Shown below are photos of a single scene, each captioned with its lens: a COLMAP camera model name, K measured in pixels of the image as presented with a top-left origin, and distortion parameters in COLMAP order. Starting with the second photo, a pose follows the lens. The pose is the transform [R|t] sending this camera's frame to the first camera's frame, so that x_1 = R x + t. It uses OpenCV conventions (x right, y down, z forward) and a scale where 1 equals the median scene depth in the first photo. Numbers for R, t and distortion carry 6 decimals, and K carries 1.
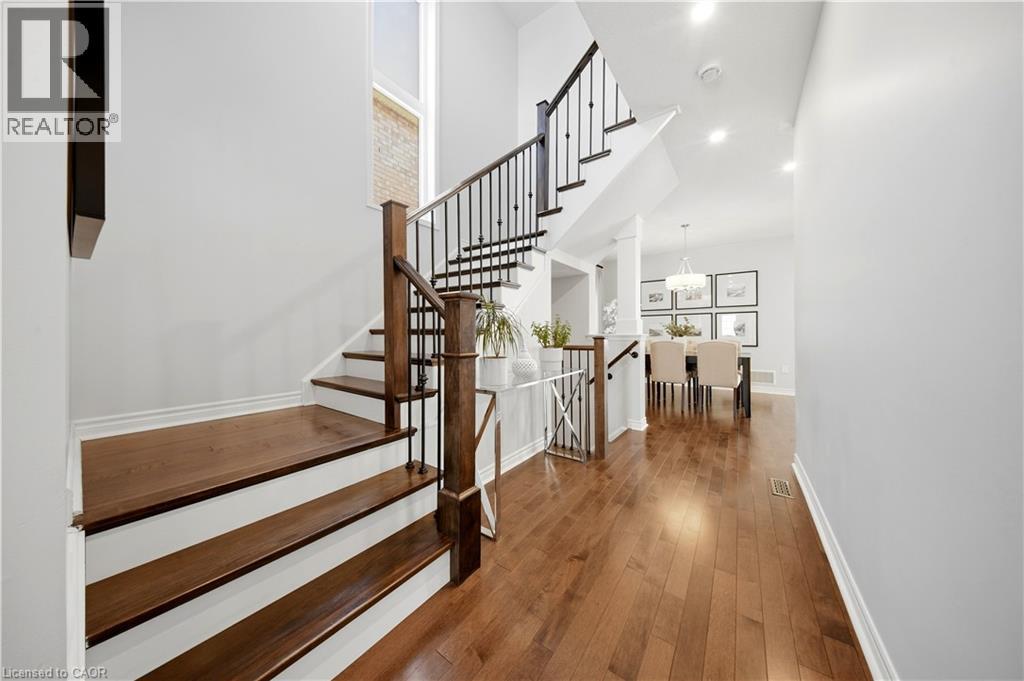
lens RADIAL K [[308.0, 0, 510.6], [0, 308.0, 335.2], [0, 0, 1]] dist [-0.001354, -0.000130]
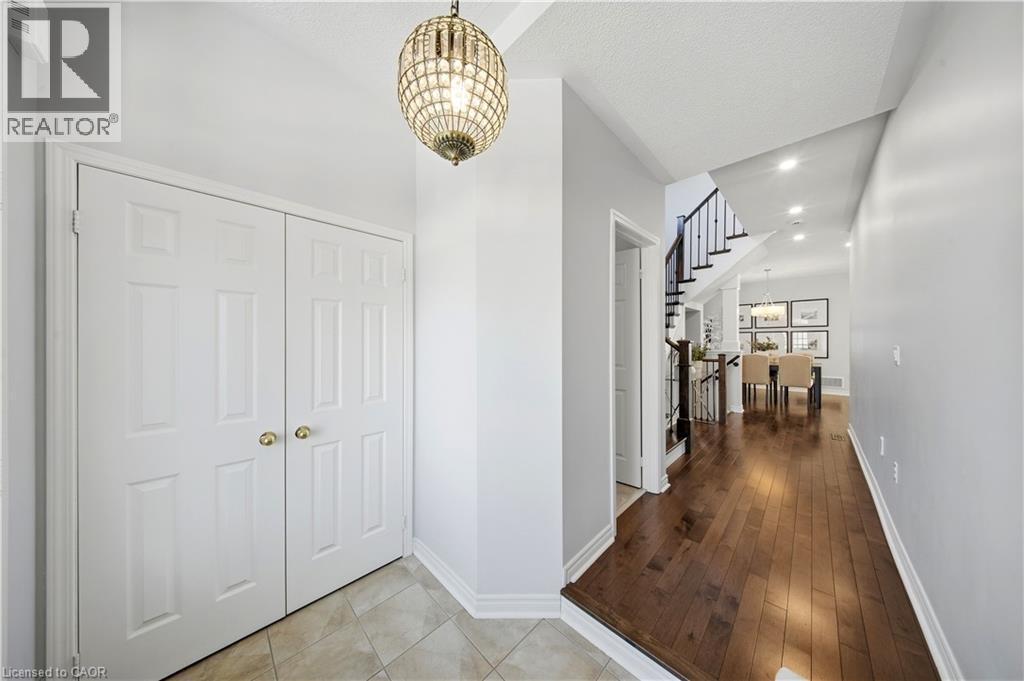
lens RADIAL K [[308.0, 0, 504.4], [0, 308.0, 341.7], [0, 0, 1]] dist [-0.001354, -0.000130]
pose [[0.989447, -0.000311, -0.144896, -0.410467], [0.000571, 0.999998, 0.001751, -0.041597], [0.144895, -0.001815, 0.989445, -0.549003]]
